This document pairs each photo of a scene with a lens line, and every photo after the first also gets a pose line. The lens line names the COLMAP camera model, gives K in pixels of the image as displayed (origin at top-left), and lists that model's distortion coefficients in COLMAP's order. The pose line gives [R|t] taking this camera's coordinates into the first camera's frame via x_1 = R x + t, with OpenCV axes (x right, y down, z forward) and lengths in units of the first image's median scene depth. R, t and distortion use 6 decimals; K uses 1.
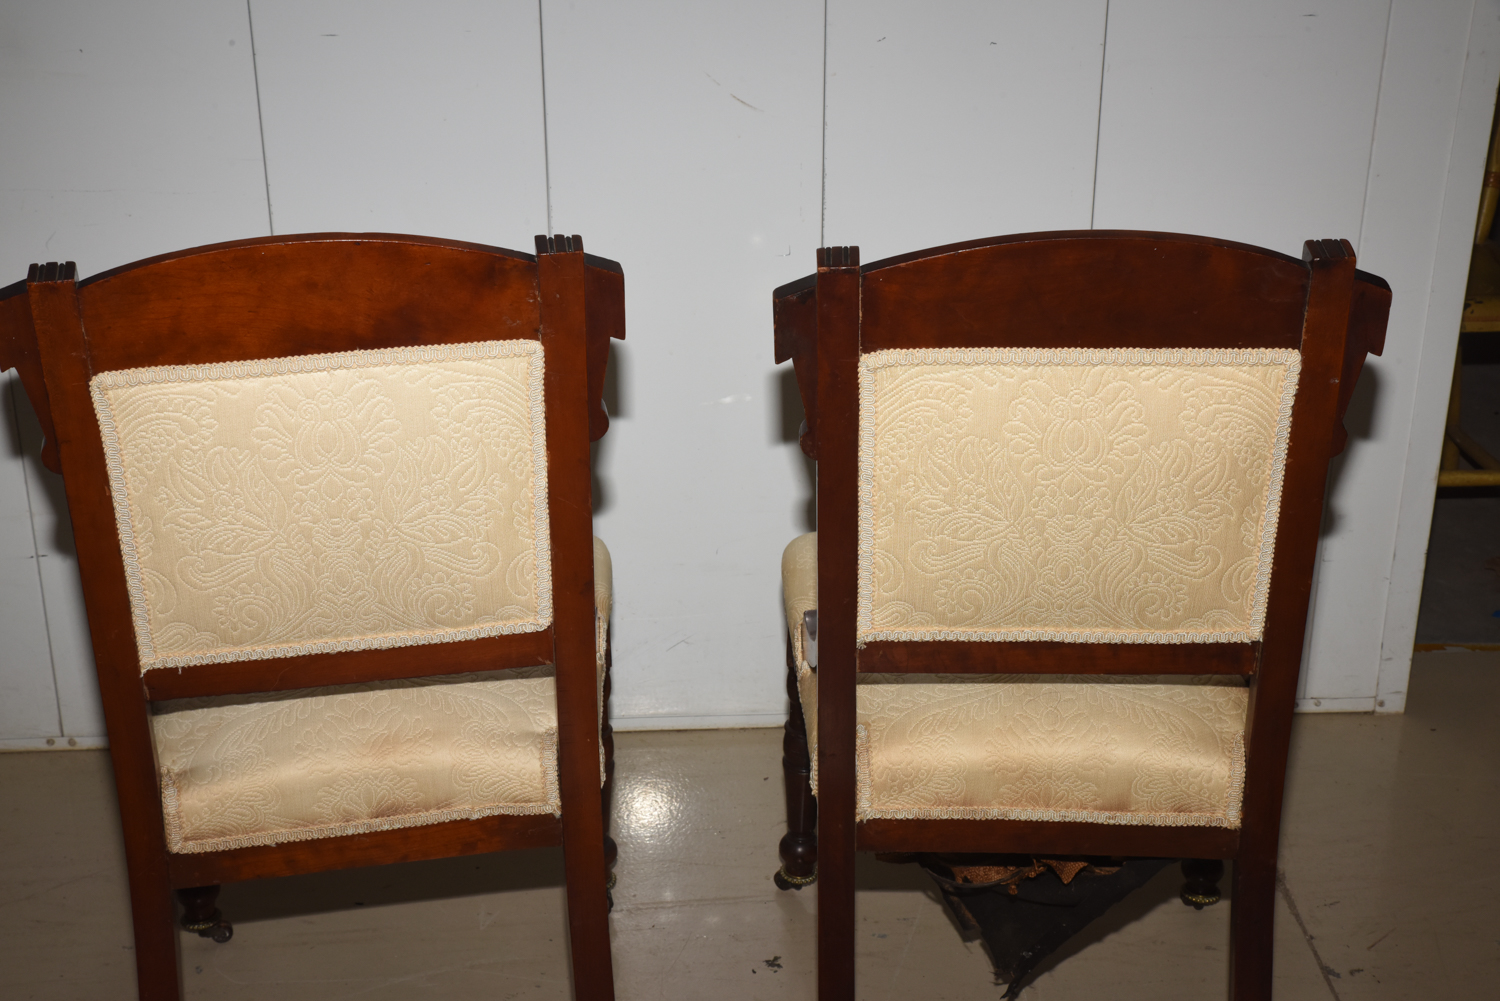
lens RADIAL K [[2346.3, 0, 746.8], [0, 2346.3, 499.8], [0, 0, 1]] dist [0.169722, 0.000000]
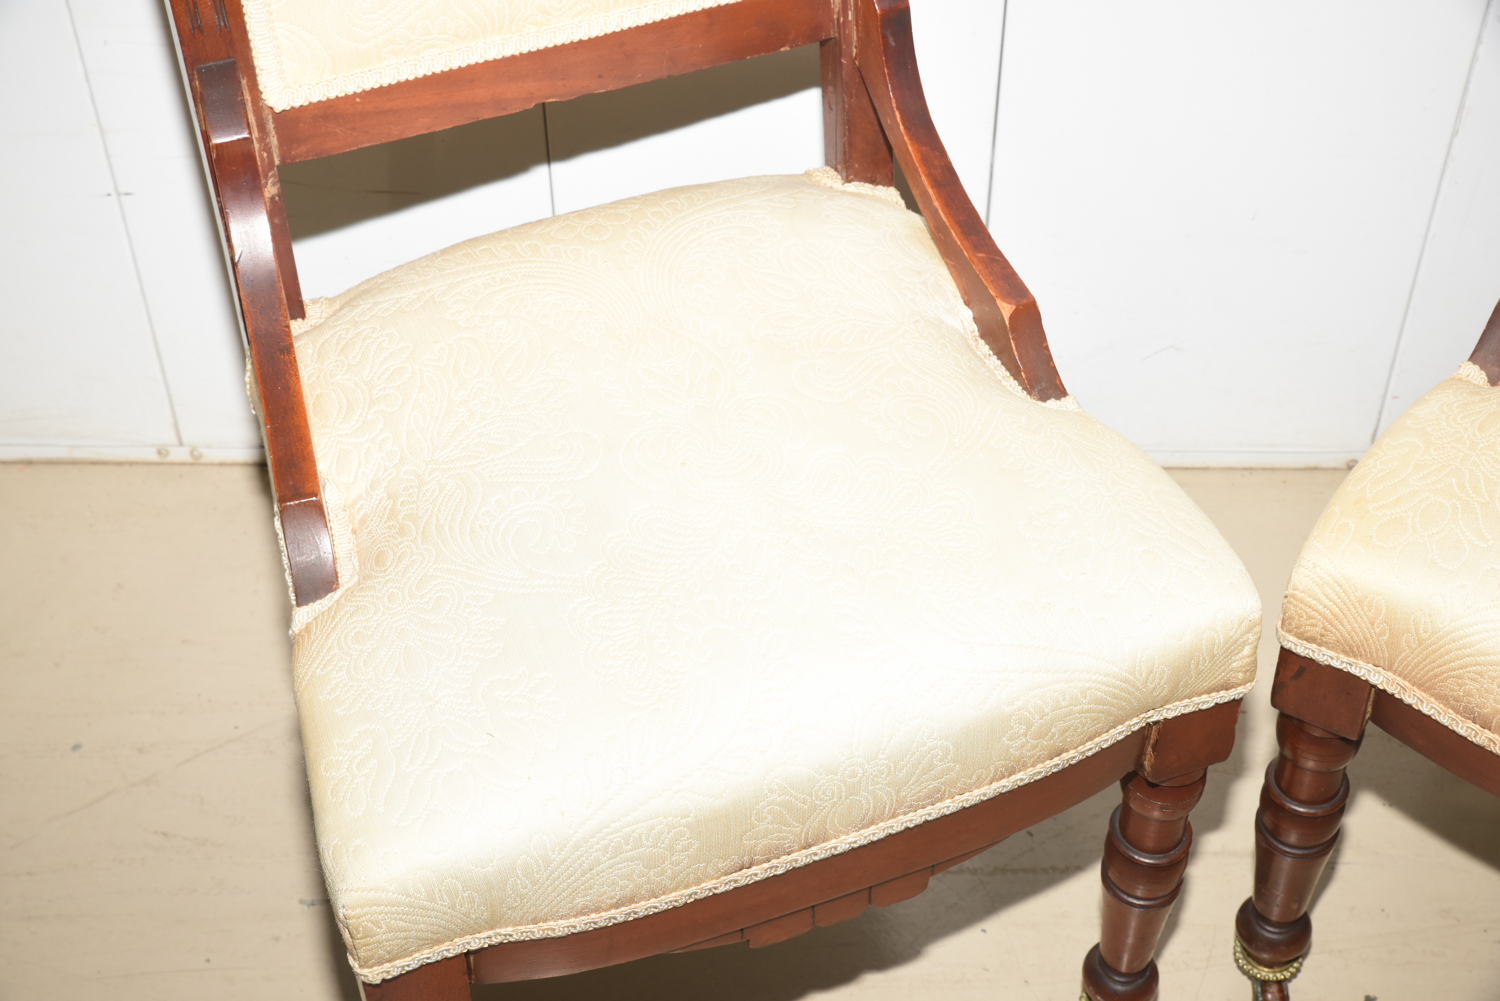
lens RADIAL K [[2421.1, 0, 751.6], [0, 2421.1, 500.9], [0, 0, 1]] dist [0.078064, 0.000000]
pose [[0.997895, 0.044172, -0.047486, -0.103580], [-0.023284, 0.927391, 0.373369, -0.132943], [0.060531, -0.371477, 0.926467, 0.402217]]
